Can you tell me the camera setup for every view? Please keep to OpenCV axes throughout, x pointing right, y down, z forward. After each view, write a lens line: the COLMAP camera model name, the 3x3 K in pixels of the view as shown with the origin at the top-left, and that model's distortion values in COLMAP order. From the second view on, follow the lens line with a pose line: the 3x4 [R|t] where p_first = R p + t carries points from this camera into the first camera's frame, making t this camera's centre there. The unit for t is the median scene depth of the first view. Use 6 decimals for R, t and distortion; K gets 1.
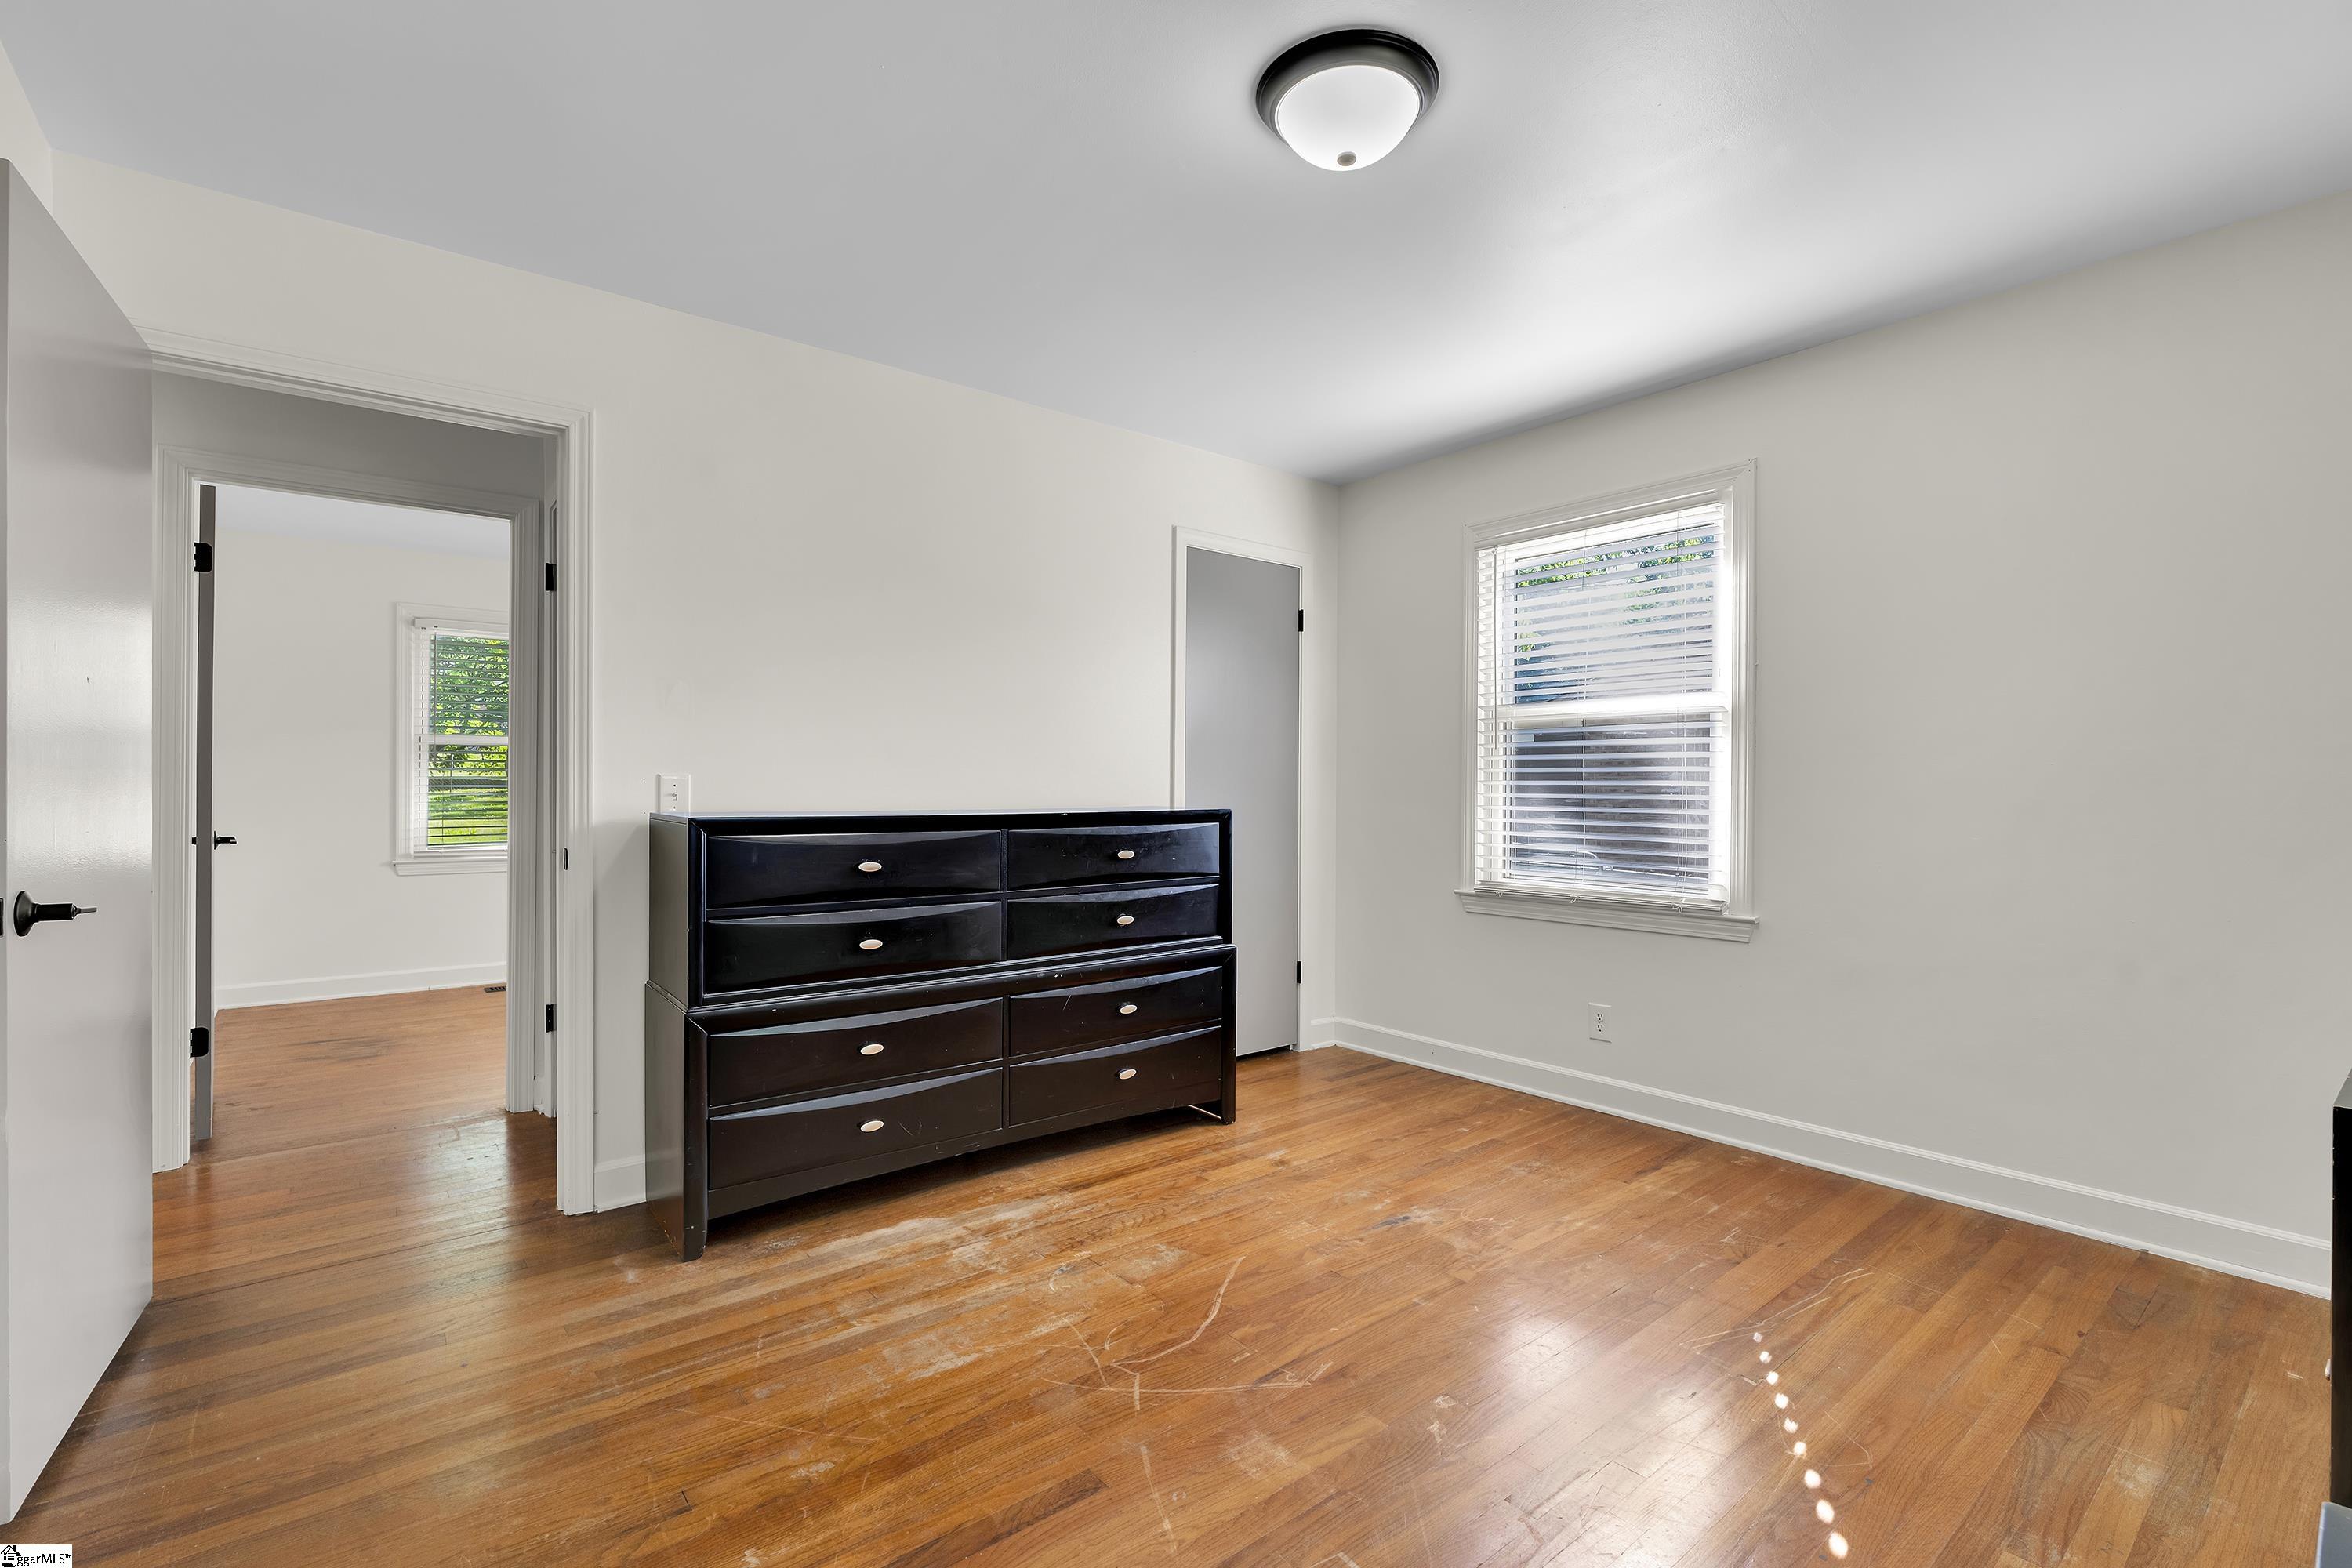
lens RADIAL K [[1037.9, 0, 1183.1], [0, 1037.9, 786.9], [0, 0, 1]] dist [-0.003000, -0.000129]
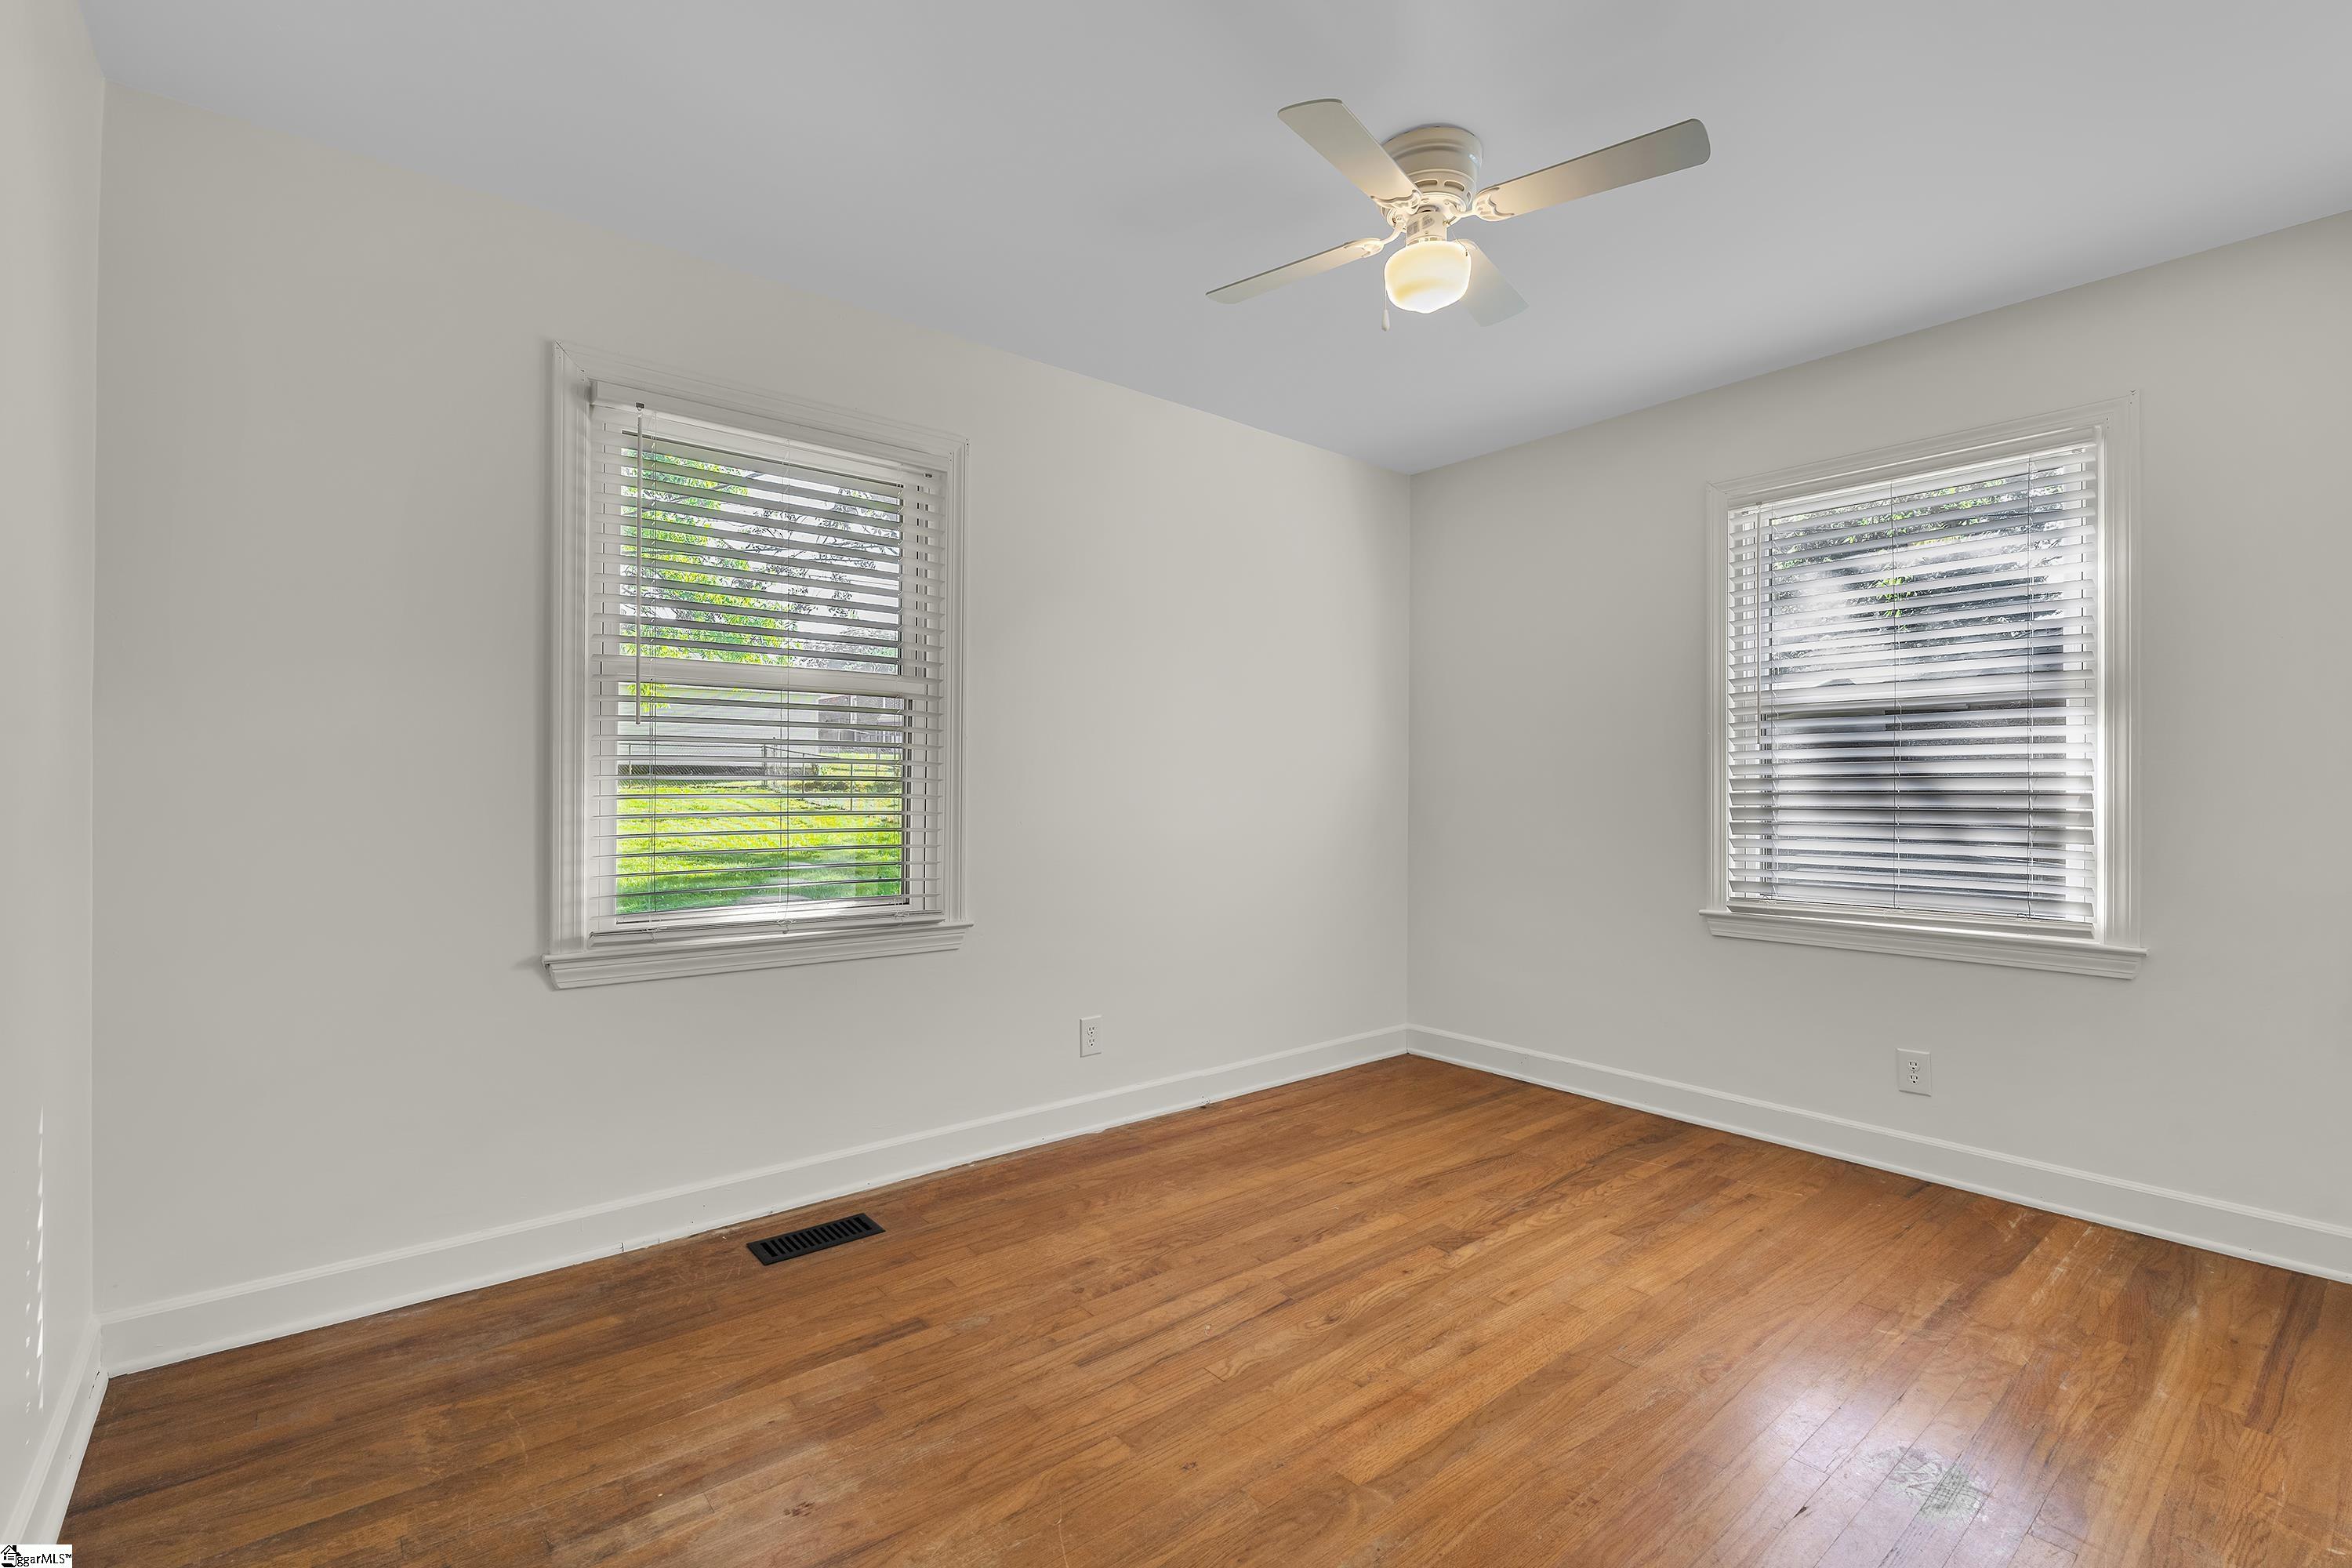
lens RADIAL K [[1037.9, 0, 1183.1], [0, 1037.9, 786.9], [0, 0, 1]] dist [-0.003000, -0.000129]
pose [[0.999815, -0.002067, 0.019134, -0.236800], [0.002066, 0.999998, 0.000080, -0.003259], [-0.019134, -0.000041, 0.999817, 0.211844]]
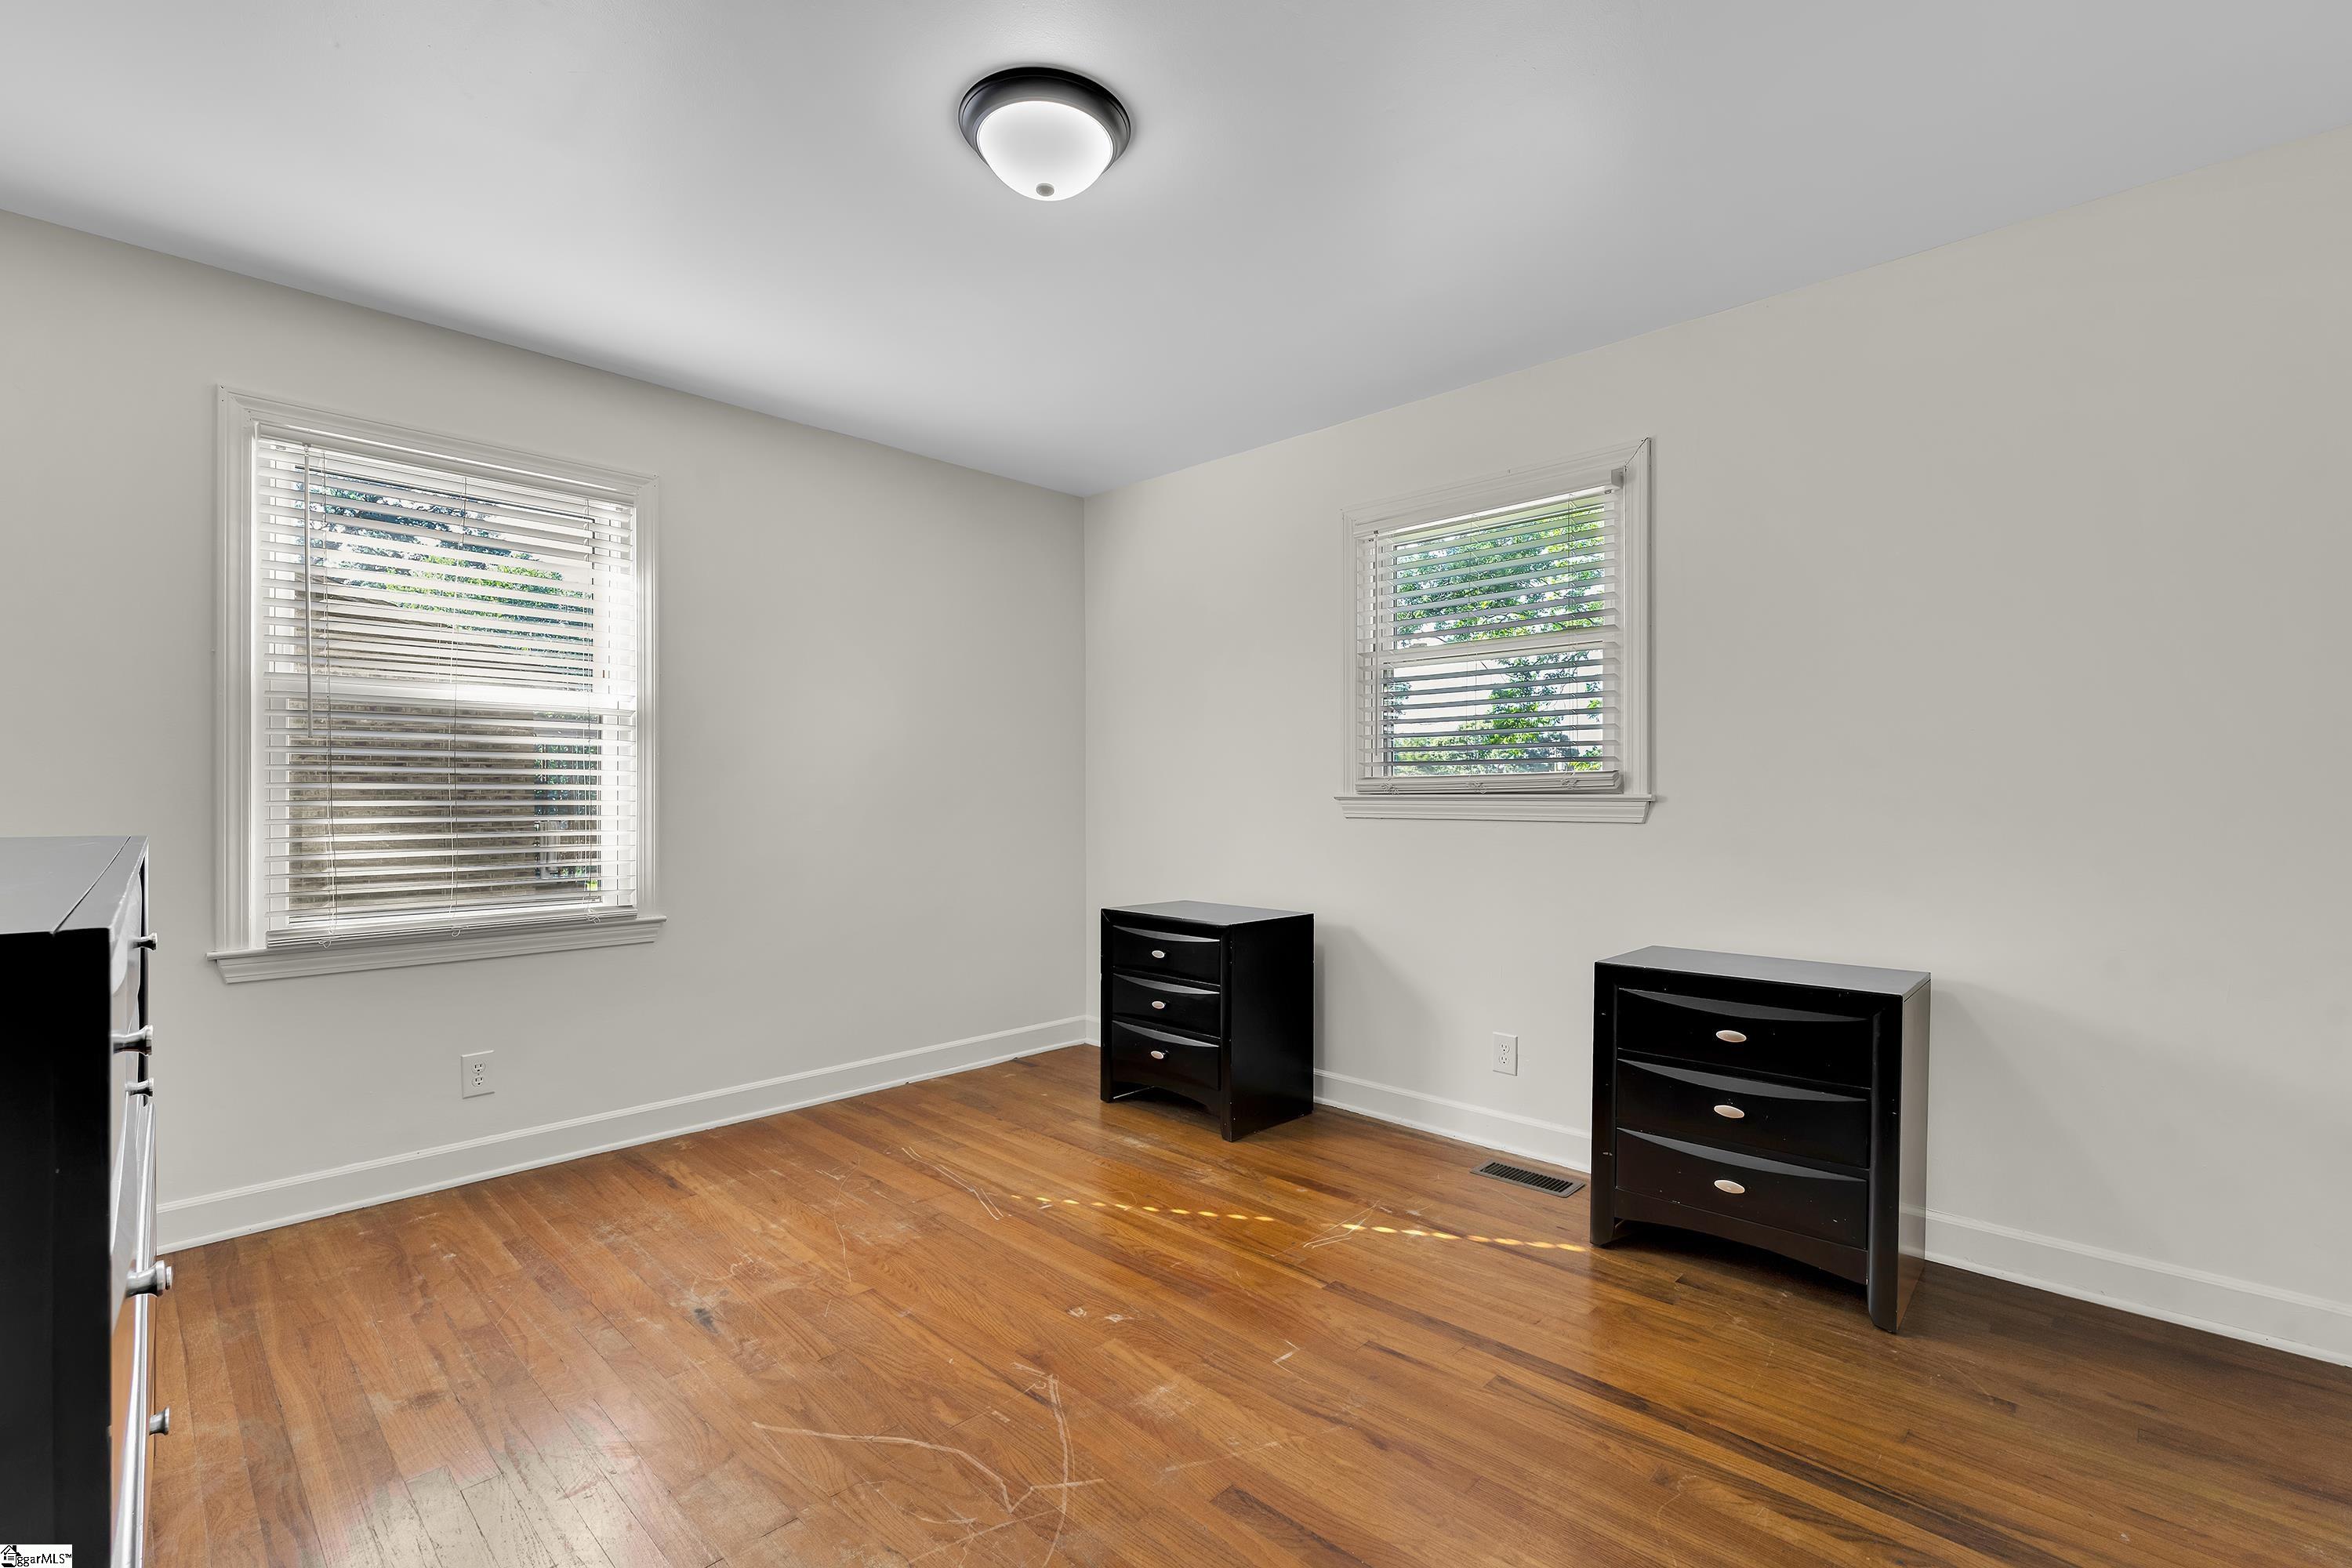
lens RADIAL K [[1054.6, 0, 1168.6], [0, 1054.6, 790.2], [0, 0, 1]] dist [0.010483, -0.000049]
pose [[-0.112116, -0.002275, 0.993693, -0.608086], [-0.002348, 0.999995, 0.002025, -0.004753], [-0.993692, -0.002106, -0.112120, 0.654249]]
